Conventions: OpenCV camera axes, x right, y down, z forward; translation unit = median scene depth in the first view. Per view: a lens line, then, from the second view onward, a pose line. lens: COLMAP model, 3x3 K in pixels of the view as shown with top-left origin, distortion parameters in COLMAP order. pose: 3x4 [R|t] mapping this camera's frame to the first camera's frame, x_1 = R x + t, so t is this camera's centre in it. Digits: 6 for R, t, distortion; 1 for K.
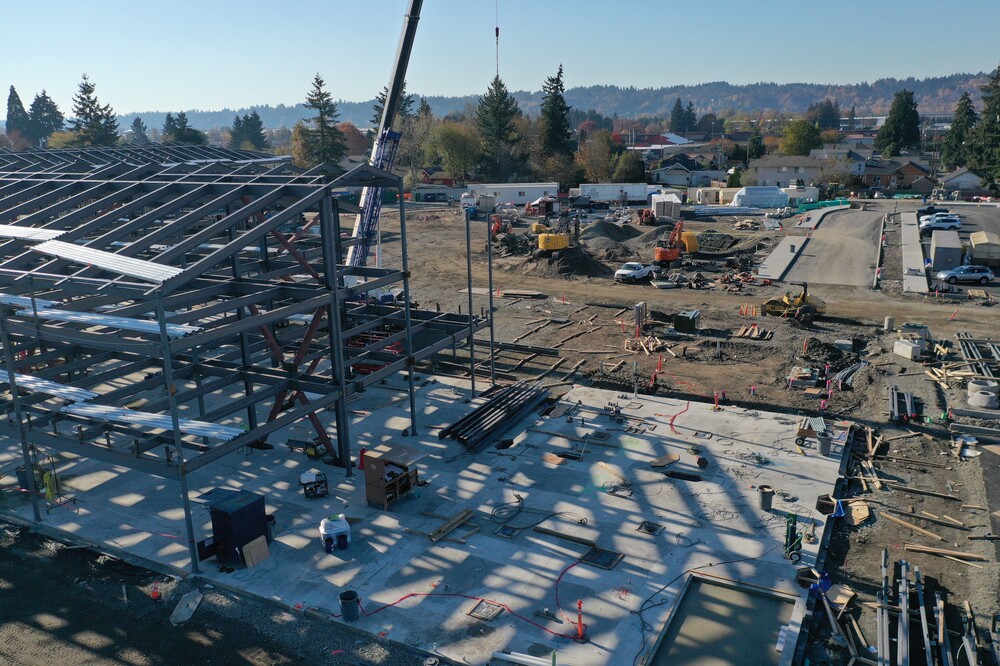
lens RADIAL K [[785.5, 0, 500.0], [0, 785.5, 333.0], [0, 0, 1]] dist [-0.000315, -0.001204]
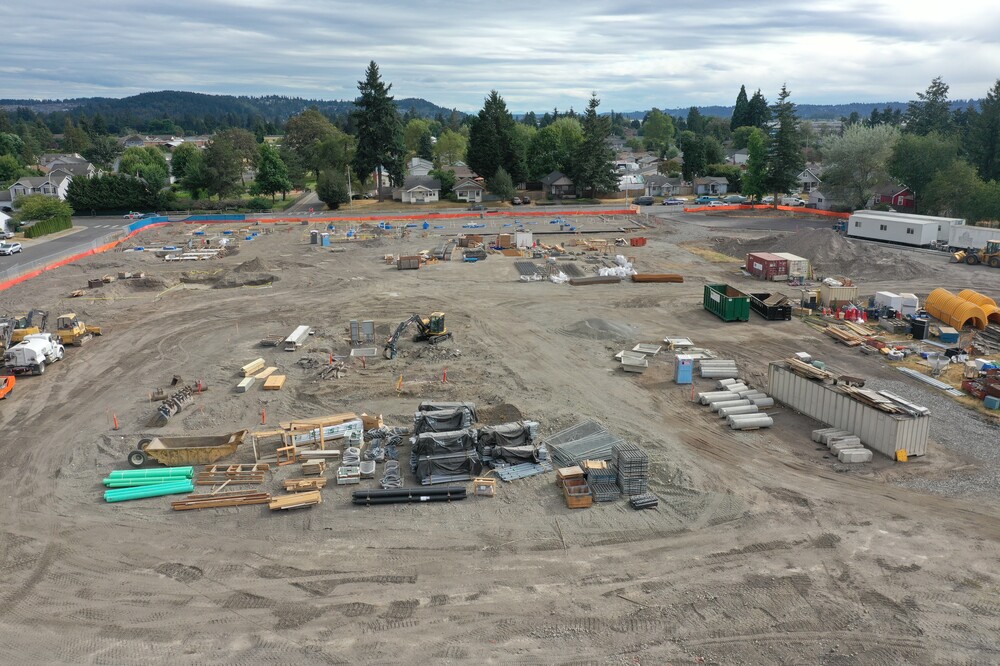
lens RADIAL K [[786.6, 0, 500.0], [0, 786.6, 333.0], [0, 0, 1]] dist [-0.000007, -0.000551]
pose [[0.517748, 0.236651, -0.822152, 0.530904], [-0.218747, 0.965657, 0.140202, -0.096860], [0.827095, 0.107254, 0.551734, 0.210383]]
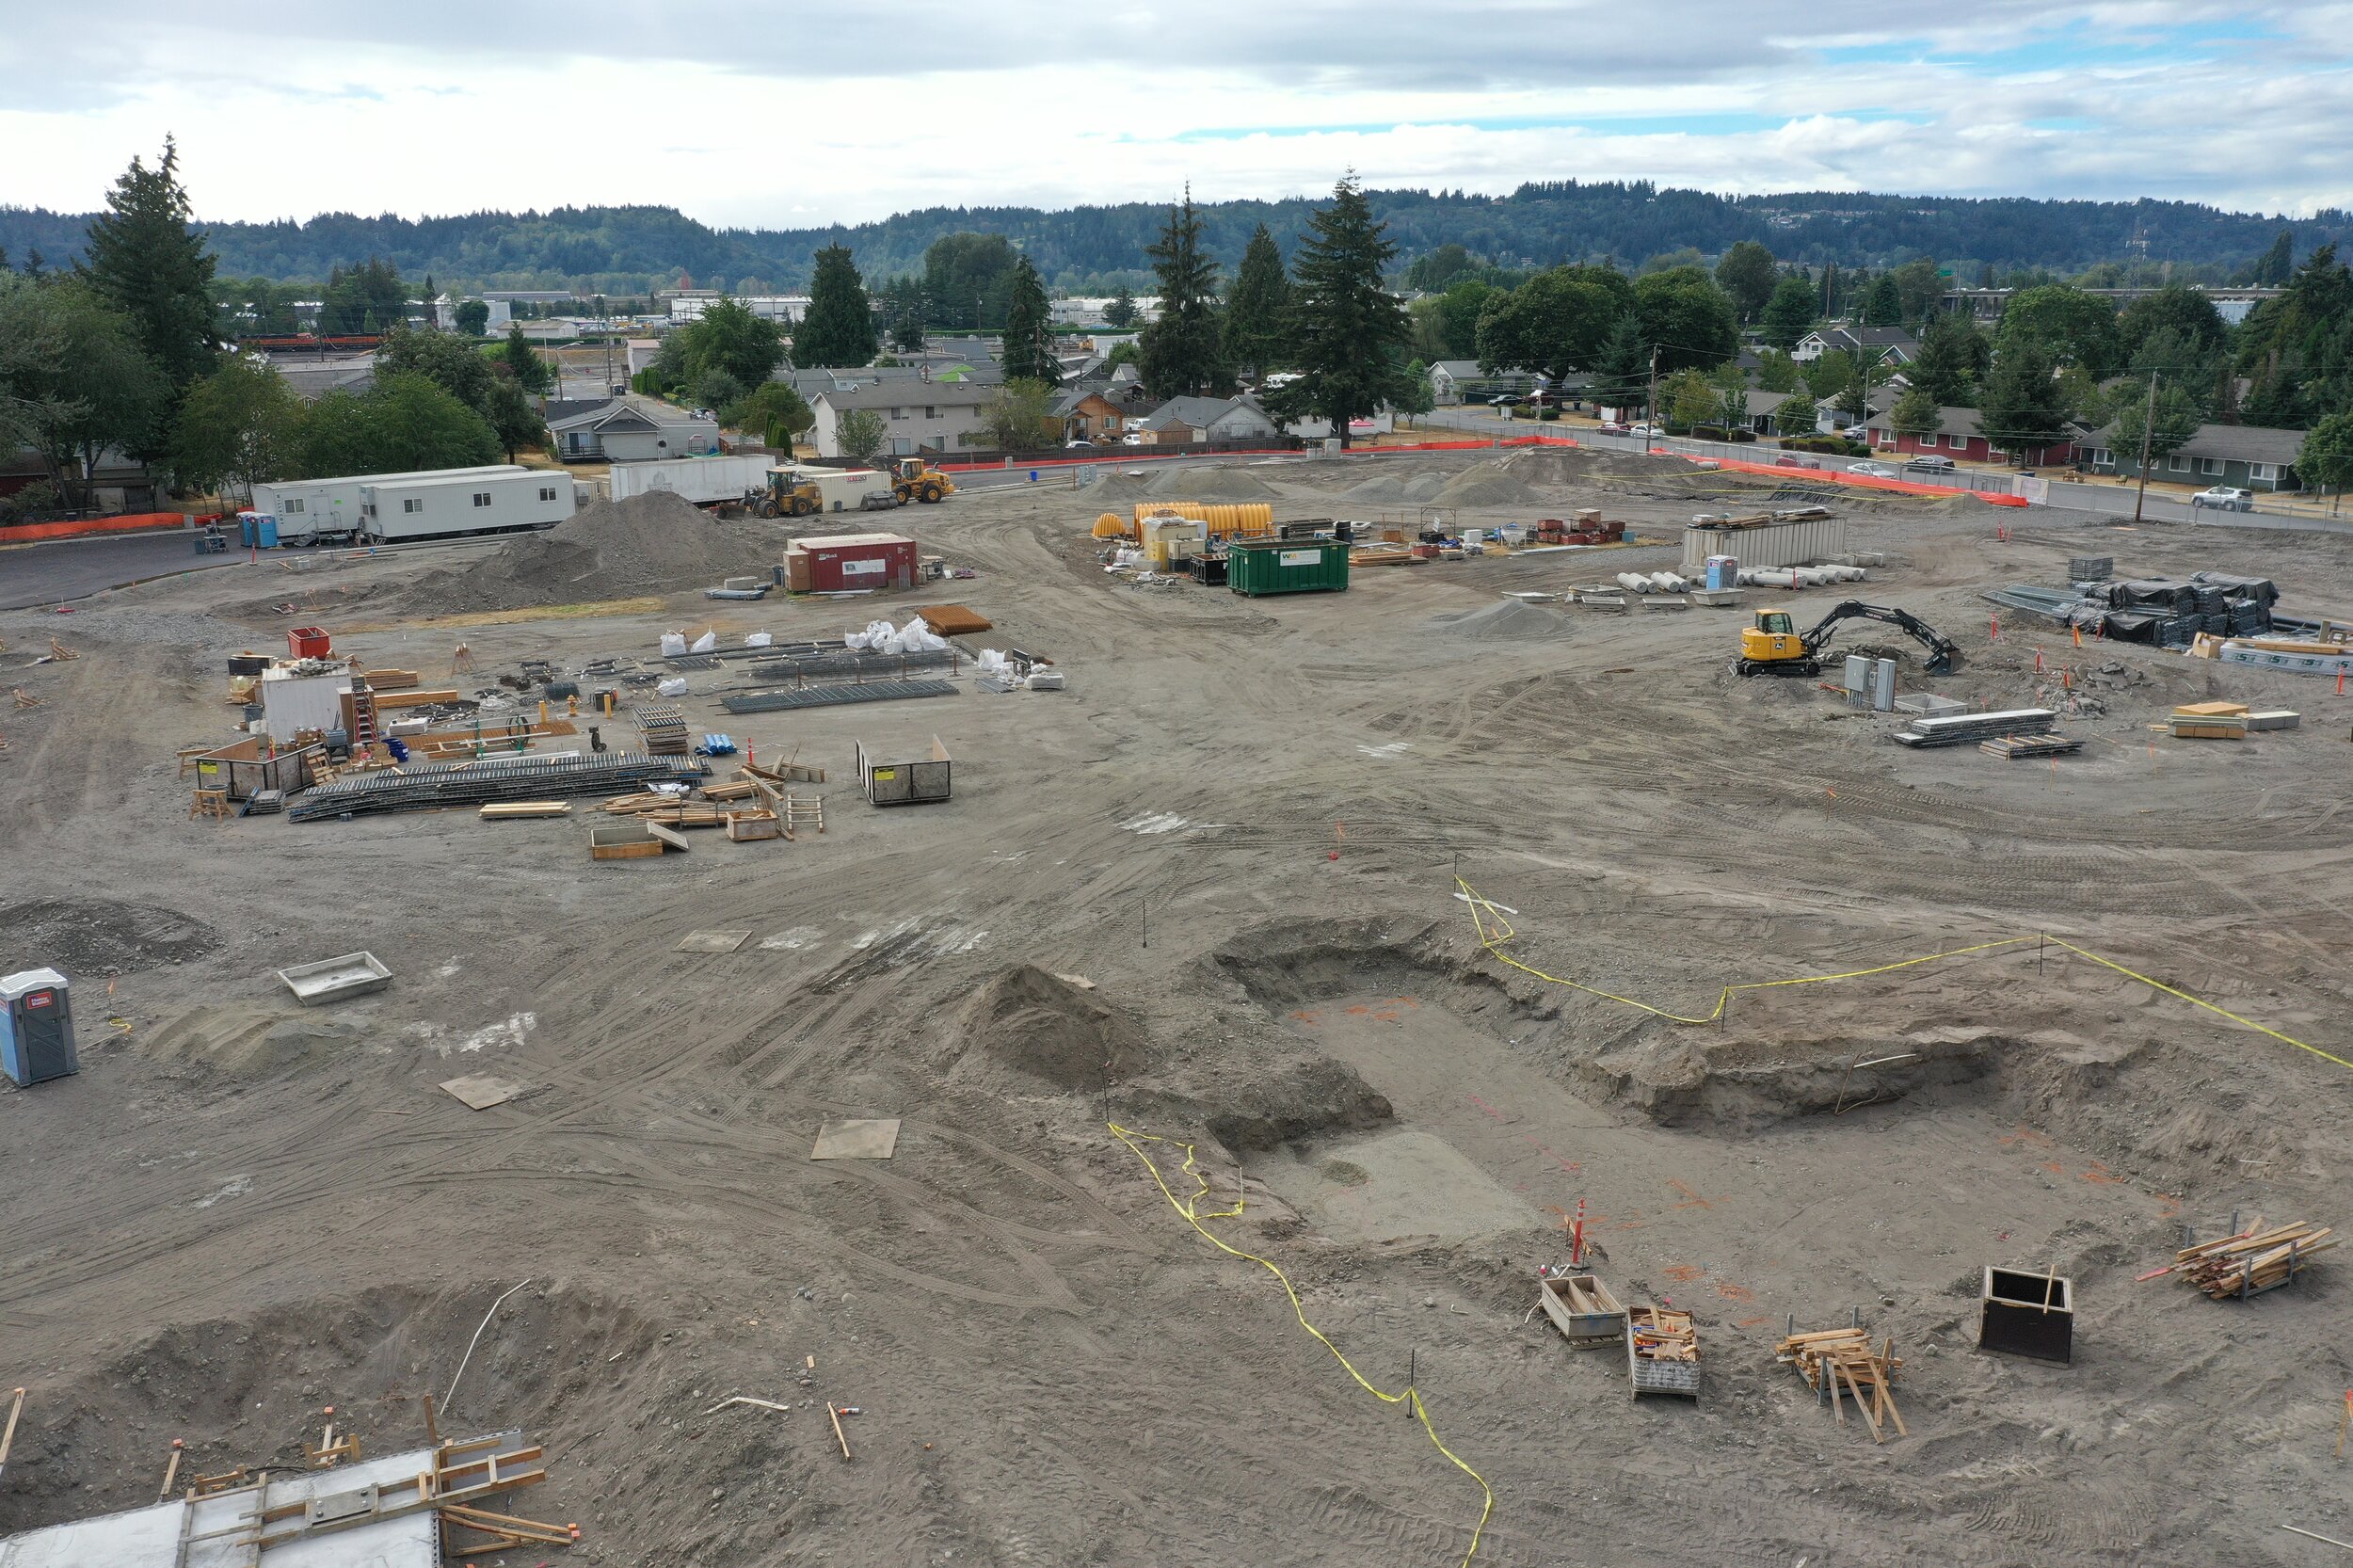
lens RADIAL K [[1841.7, 0, 1176.5], [0, 1841.7, 784.0], [0, 0, 1]] dist [-0.005556, -0.000019]
pose [[0.639089, -0.180017, 0.747770, -0.415130], [0.189079, 0.979160, 0.074124, -0.053880], [-0.745530, 0.094016, 0.659808, 0.229481]]
